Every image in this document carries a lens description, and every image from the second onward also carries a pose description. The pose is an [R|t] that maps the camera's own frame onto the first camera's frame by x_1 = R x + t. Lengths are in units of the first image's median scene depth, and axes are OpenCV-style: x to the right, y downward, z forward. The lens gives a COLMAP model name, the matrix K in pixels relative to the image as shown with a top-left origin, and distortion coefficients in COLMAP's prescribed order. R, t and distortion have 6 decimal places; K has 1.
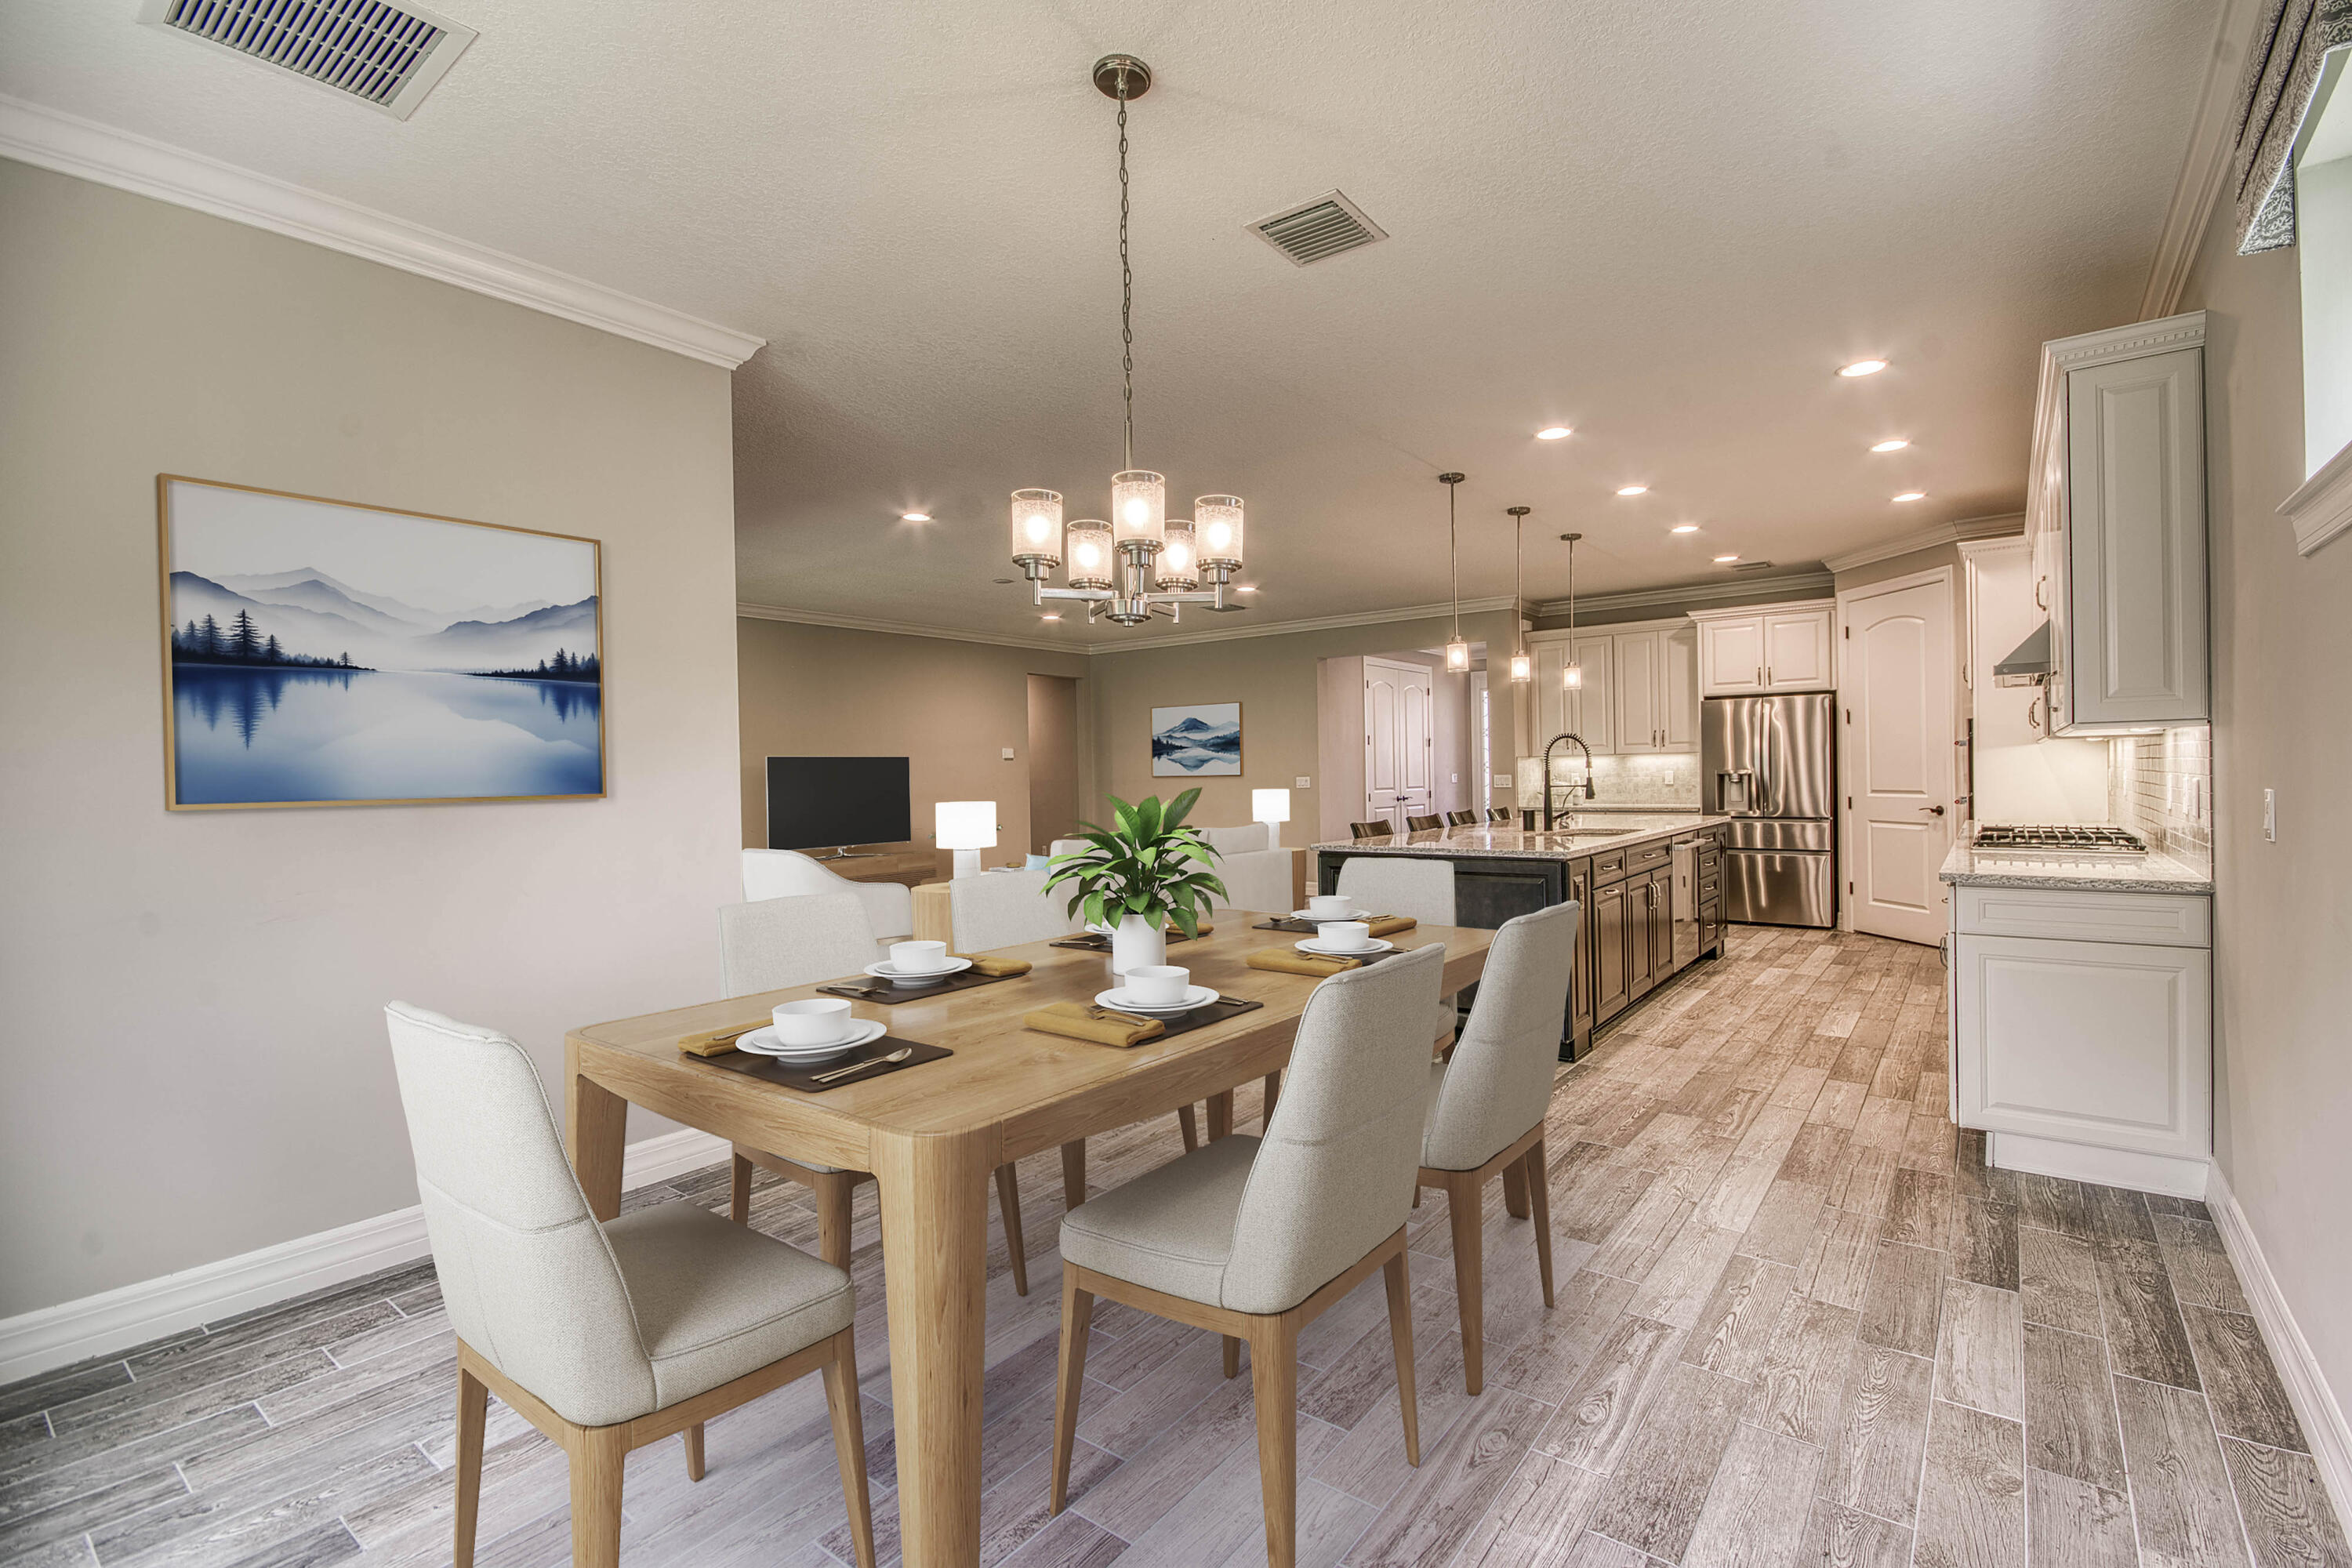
lens RADIAL K [[1041.1, 0, 1236.7], [0, 1041.1, 784.1], [0, 0, 1]] dist [0.002339, -0.015617]
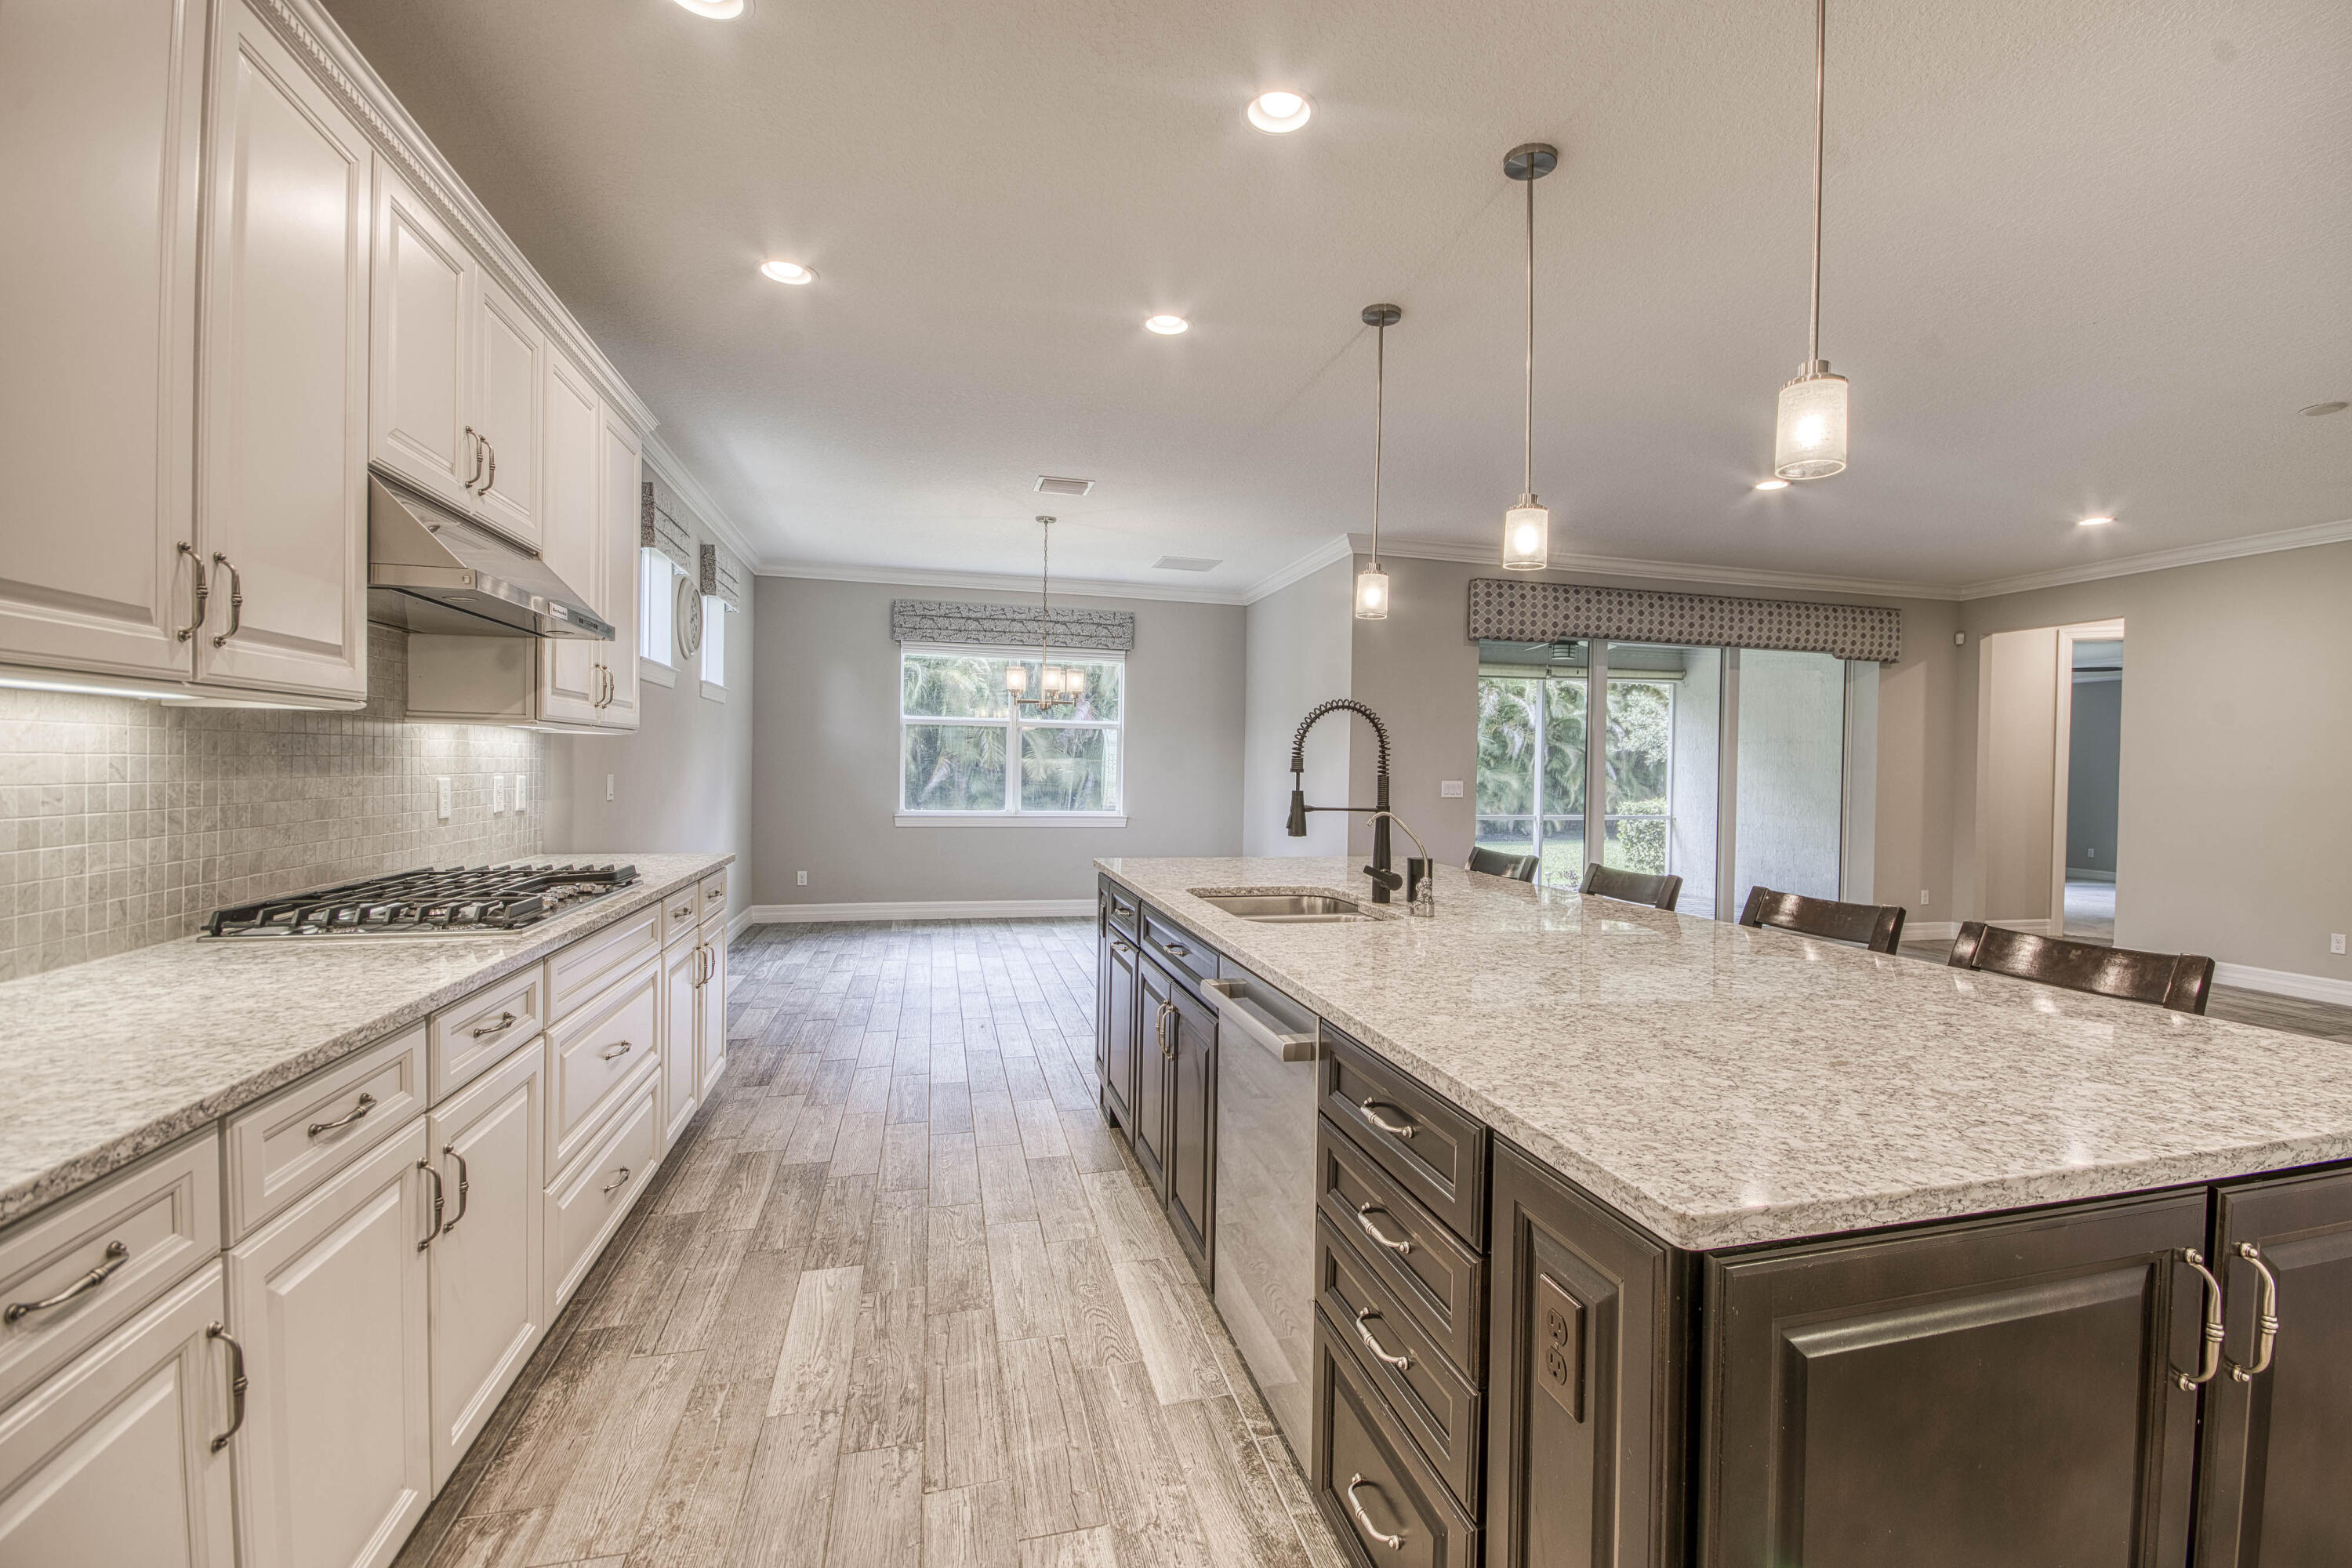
lens RADIAL K [[1041.1, 0, 1236.7], [0, 1041.1, 784.1], [0, 0, 1]] dist [0.002339, -0.015617]
pose [[-0.612771, 0.031161, -0.789646, 1.022904], [-0.006629, 0.998984, 0.044566, -0.044262], [0.790233, 0.032543, -0.611942, 1.768129]]
